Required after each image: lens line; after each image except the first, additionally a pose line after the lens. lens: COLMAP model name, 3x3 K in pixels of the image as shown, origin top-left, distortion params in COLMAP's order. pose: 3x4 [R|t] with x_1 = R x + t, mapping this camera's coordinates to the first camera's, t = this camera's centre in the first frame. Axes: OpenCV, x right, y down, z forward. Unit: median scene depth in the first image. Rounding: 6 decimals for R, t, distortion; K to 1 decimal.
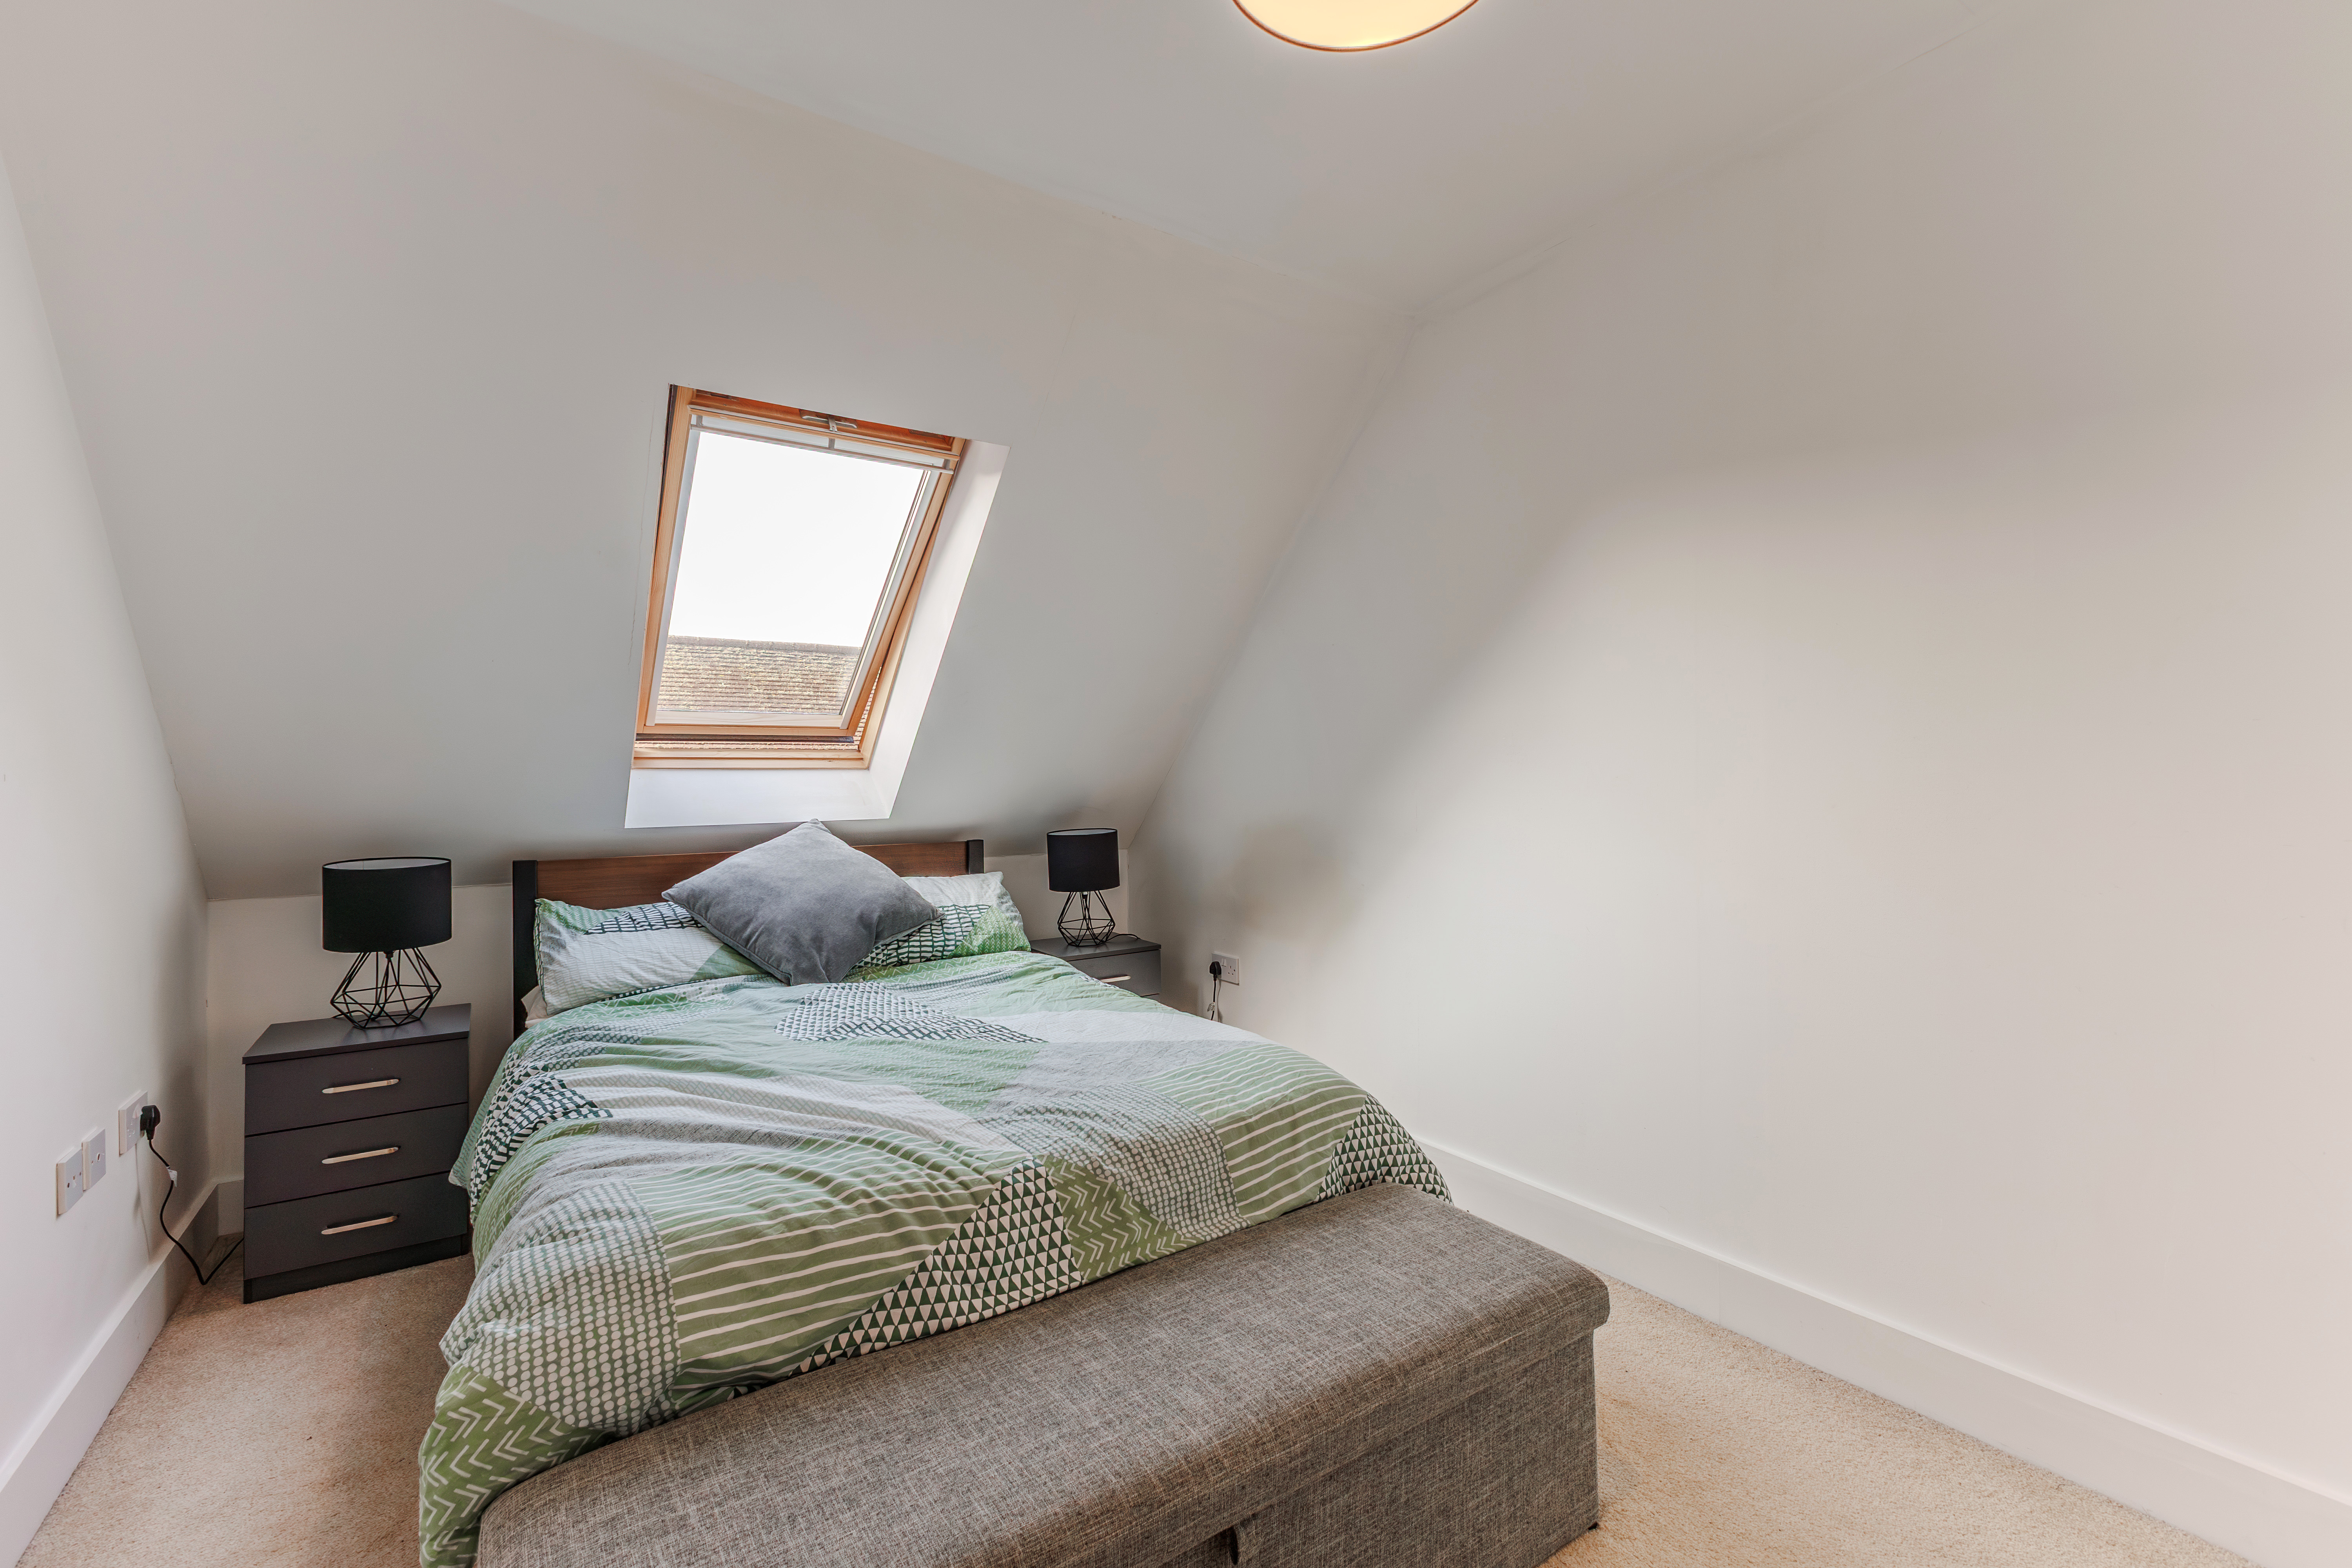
lens RADIAL K [[1032.4, 0, 1189.6], [0, 1032.4, 788.8], [0, 0, 1]] dist [0.003611, 0.000244]
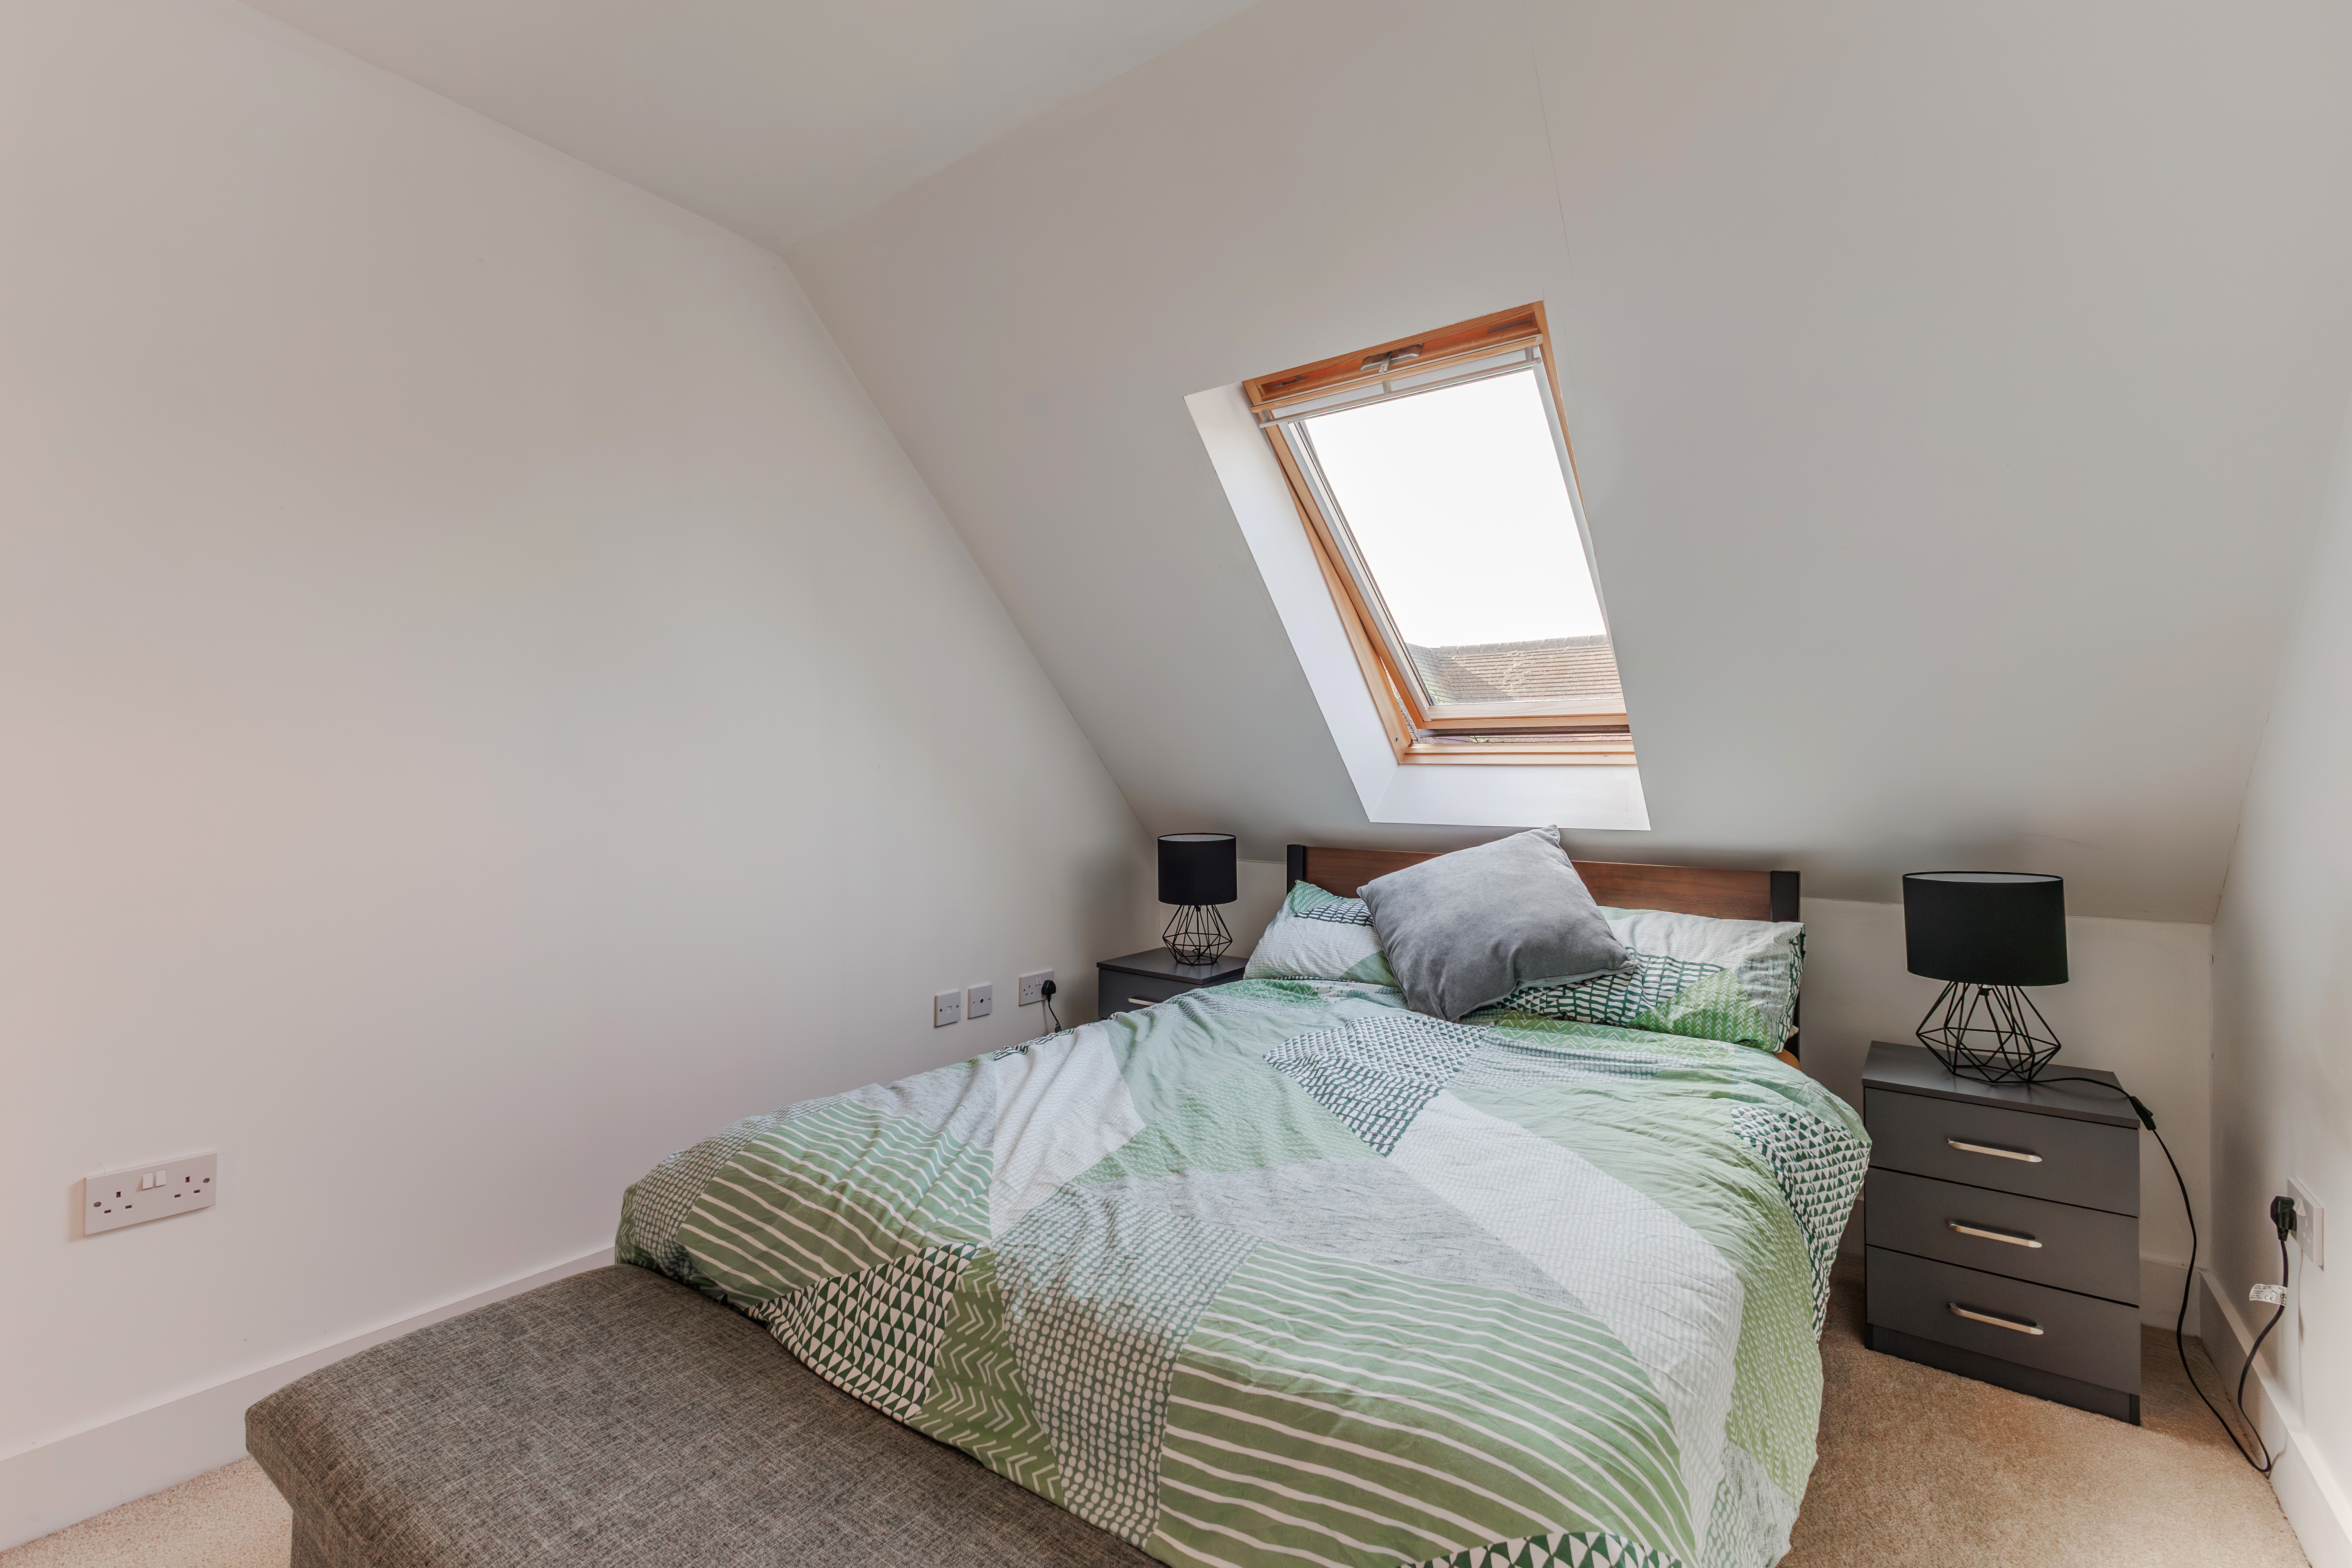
lens RADIAL K [[1032.4, 0, 1178.9], [0, 1032.4, 767.8], [0, 0, 1]] dist [0.003611, 0.000244]
pose [[0.313098, 0.004787, -0.949709, 0.482090], [-0.021265, 0.999772, -0.001971, -0.011732], [0.949483, 0.020813, 0.313129, 0.651039]]
